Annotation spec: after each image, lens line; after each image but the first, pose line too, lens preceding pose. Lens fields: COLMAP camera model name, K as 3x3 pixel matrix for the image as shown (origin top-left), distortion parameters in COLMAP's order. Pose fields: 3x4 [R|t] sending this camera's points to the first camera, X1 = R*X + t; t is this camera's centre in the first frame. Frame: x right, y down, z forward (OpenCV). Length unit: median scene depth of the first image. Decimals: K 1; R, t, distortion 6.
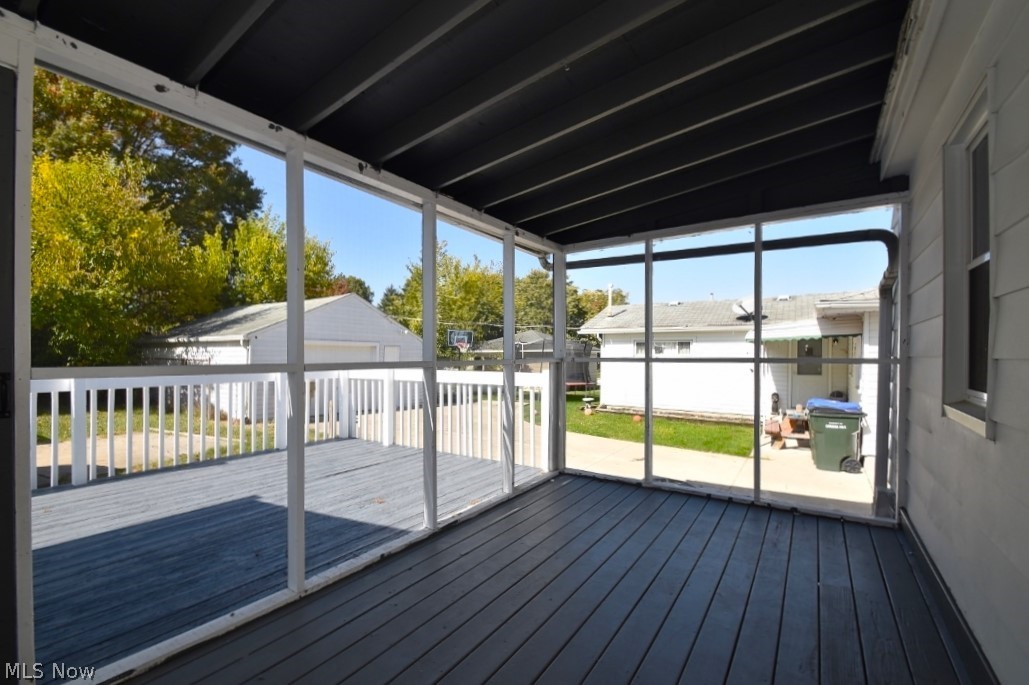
lens RADIAL K [[454.1, 0, 510.4], [0, 454.1, 357.4], [0, 0, 1]] dist [0.001567, -0.015458]
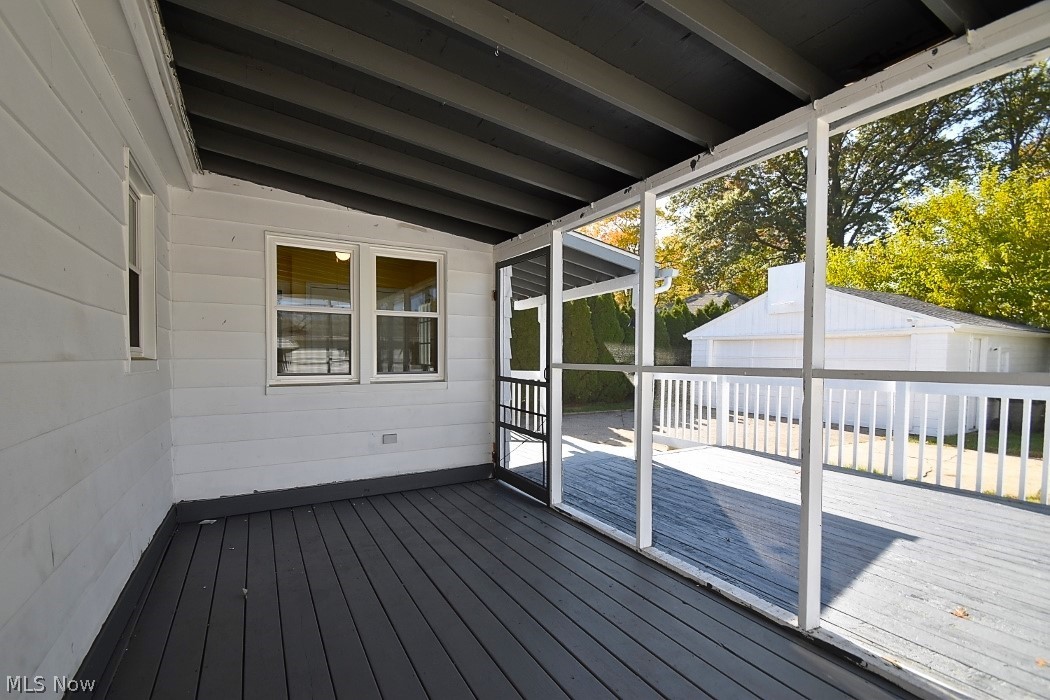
lens RADIAL K [[463.4, 0, 520.8], [0, 463.4, 365.2], [0, 0, 1]] dist [0.001567, -0.015458]
pose [[-0.452298, 0.012833, -0.891774, 0.694065], [-0.008748, 0.999785, 0.018824, -0.006952], [0.891824, 0.016315, -0.452089, 1.085878]]
